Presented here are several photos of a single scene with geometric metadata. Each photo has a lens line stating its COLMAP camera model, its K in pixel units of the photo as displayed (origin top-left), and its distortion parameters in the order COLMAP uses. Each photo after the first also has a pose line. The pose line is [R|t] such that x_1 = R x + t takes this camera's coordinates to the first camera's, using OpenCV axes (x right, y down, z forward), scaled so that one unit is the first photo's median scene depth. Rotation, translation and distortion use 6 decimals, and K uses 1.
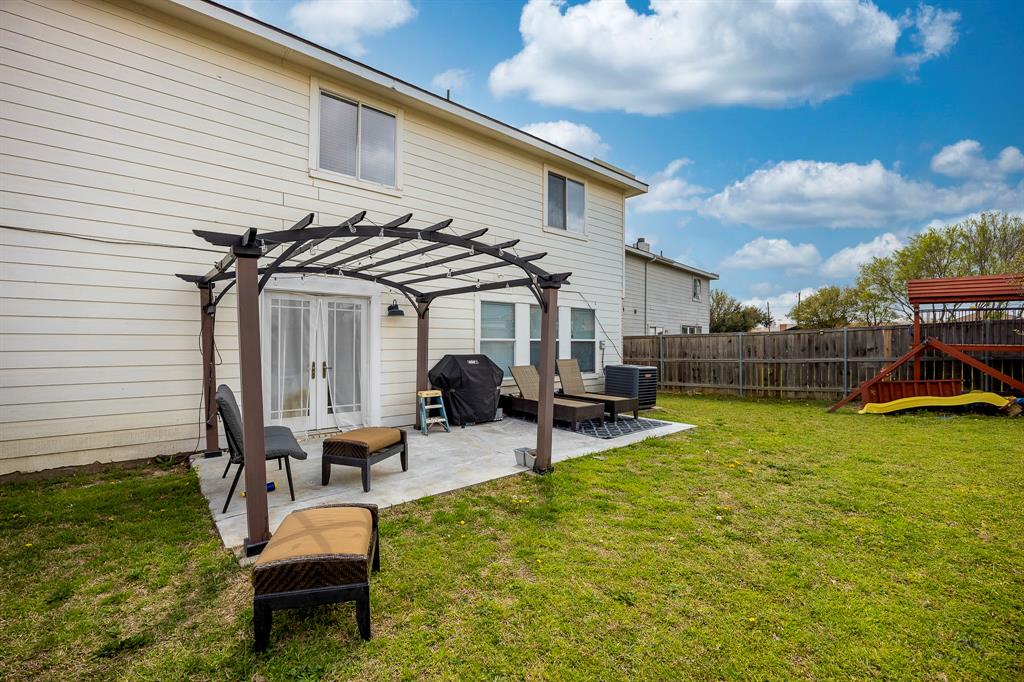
lens RADIAL K [[437.6, 0, 516.0], [0, 437.6, 343.9], [0, 0, 1]] dist [-0.016760, 0.000372]
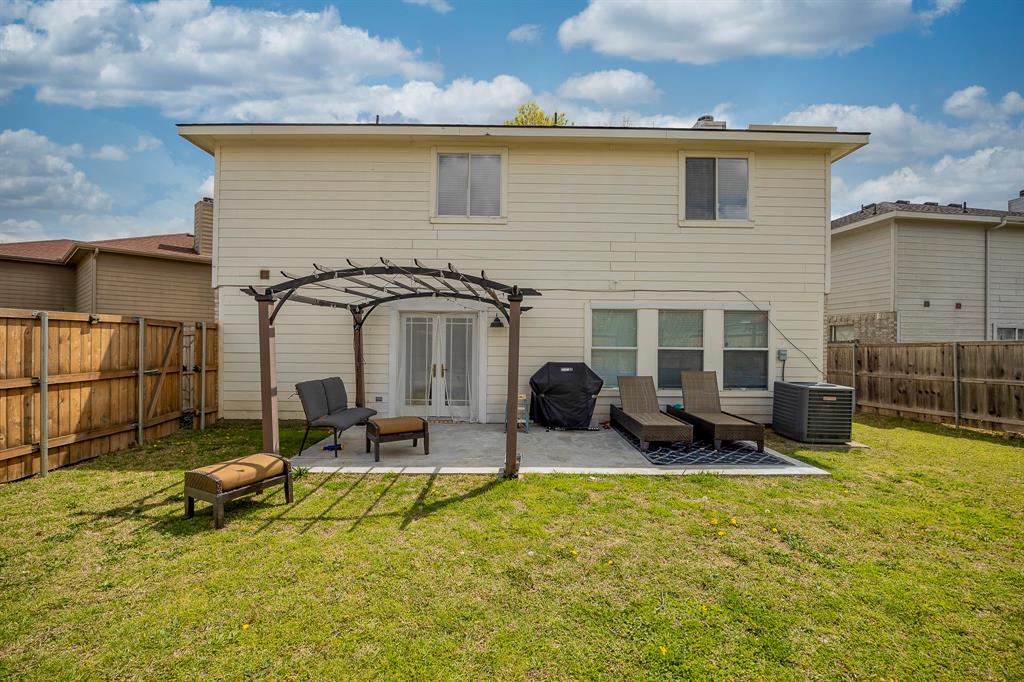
lens RADIAL K [[437.6, 0, 516.0], [0, 437.6, 343.9], [0, 0, 1]] dist [-0.016760, 0.000372]
pose [[0.762803, 0.004074, -0.646619, 0.458346], [-0.010014, 0.999935, -0.005513, -0.012161], [0.646554, 0.010681, 0.762793, 0.130042]]
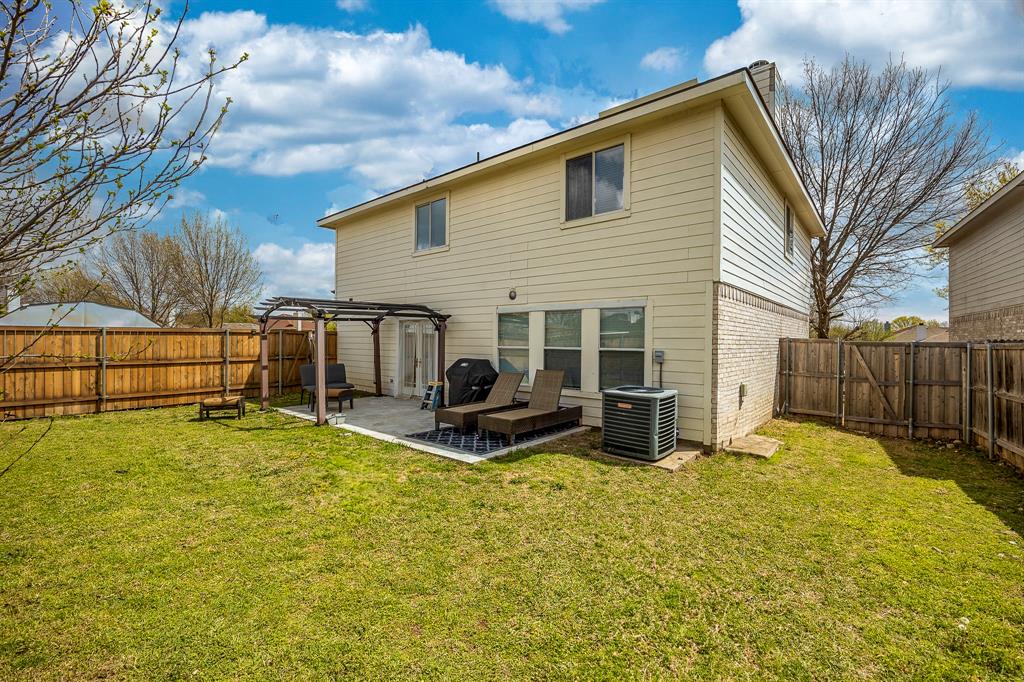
lens RADIAL K [[437.6, 0, 516.0], [0, 437.6, 343.9], [0, 0, 1]] dist [-0.016760, 0.000372]
pose [[0.161007, 0.005664, -0.986937, 1.134374], [-0.012858, 0.999911, 0.003641, -0.024120], [0.986869, 0.012104, 0.161066, 0.909132]]
